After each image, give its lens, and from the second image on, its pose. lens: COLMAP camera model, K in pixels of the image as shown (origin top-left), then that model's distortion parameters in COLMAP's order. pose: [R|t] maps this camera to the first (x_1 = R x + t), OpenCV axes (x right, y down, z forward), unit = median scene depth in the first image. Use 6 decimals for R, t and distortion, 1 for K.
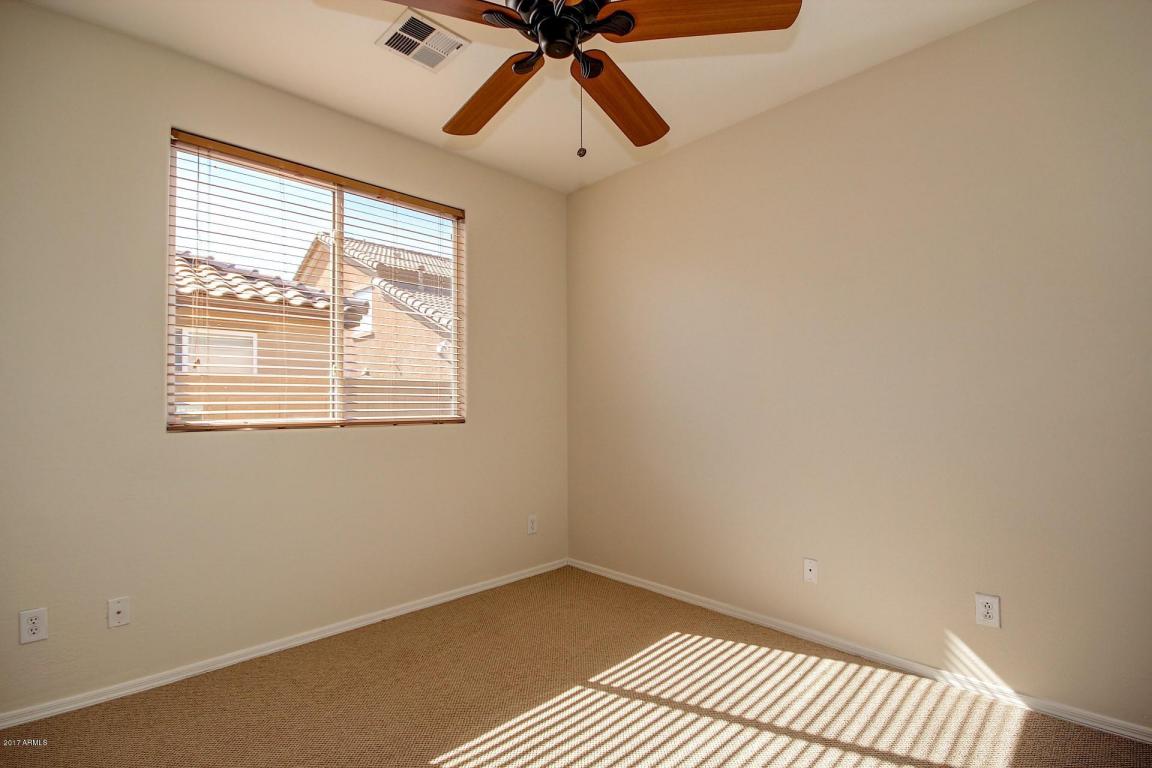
lens RADIAL K [[543.2, 0, 579.3], [0, 543.2, 394.8], [0, 0, 1]] dist [0.028256, -0.022037]
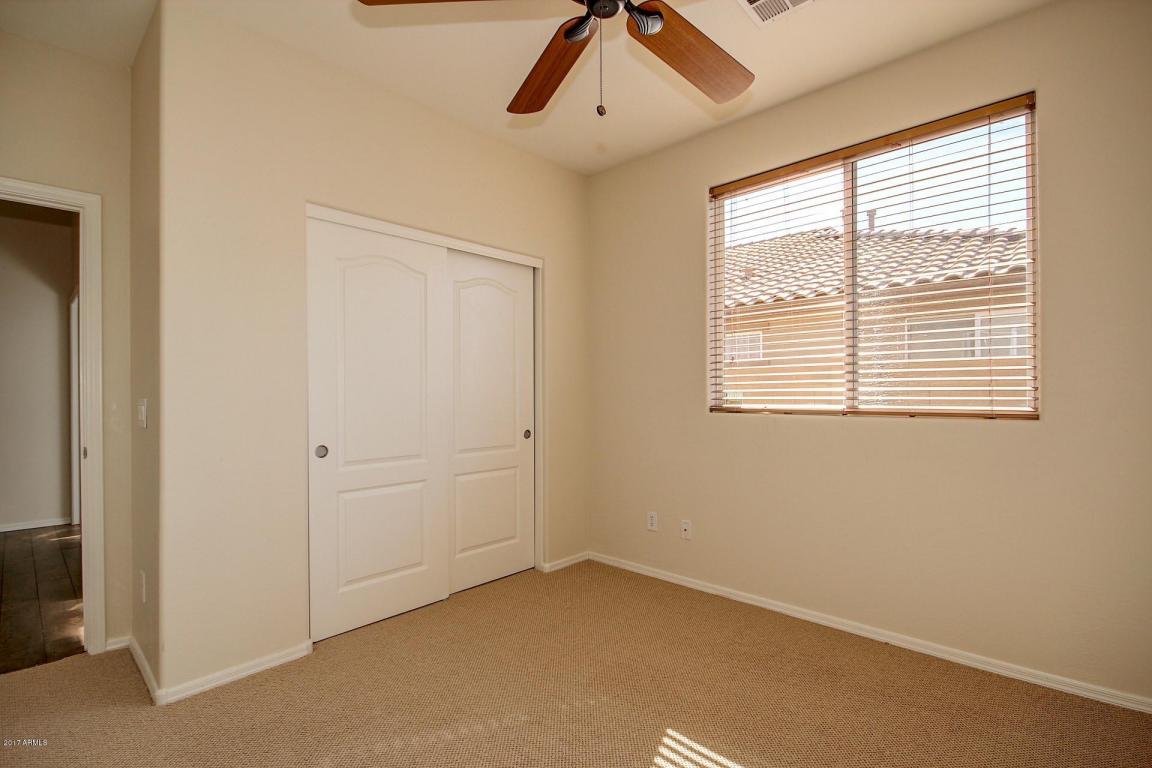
lens RADIAL K [[543.2, 0, 579.3], [0, 543.2, 394.8], [0, 0, 1]] dist [0.028256, -0.022037]
pose [[0.038091, 0.007902, -0.999243, 0.493608], [0.022547, 0.999707, 0.008765, 0.004272], [0.999020, -0.022864, 0.037902, 0.506214]]
